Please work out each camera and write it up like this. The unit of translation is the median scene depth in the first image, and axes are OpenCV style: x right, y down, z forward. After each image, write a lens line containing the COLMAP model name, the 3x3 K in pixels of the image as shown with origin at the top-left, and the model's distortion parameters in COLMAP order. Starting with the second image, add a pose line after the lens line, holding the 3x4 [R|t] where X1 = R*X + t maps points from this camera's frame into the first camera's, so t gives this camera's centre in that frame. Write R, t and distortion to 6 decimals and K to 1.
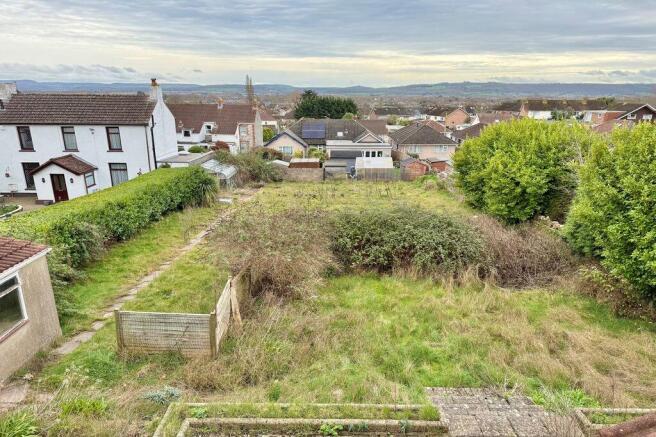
lens RADIAL K [[452.2, 0, 328.2], [0, 452.2, 218.3], [0, 0, 1]] dist [0.011211, -0.001767]
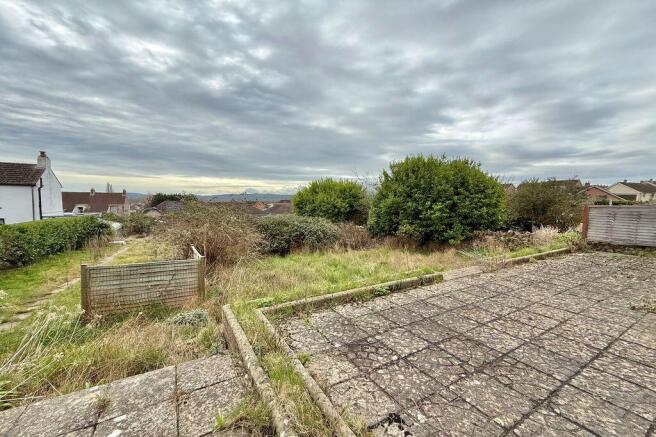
lens RADIAL K [[260.3, 0, 317.2], [0, 260.3, 206.8], [0, 0, 1]] dist [-0.002468, -0.000265]
pose [[0.864761, -0.010012, 0.502084, -0.106474], [0.133764, 0.968273, -0.211079, 0.084285], [-0.484041, 0.249694, 0.838664, 0.103540]]
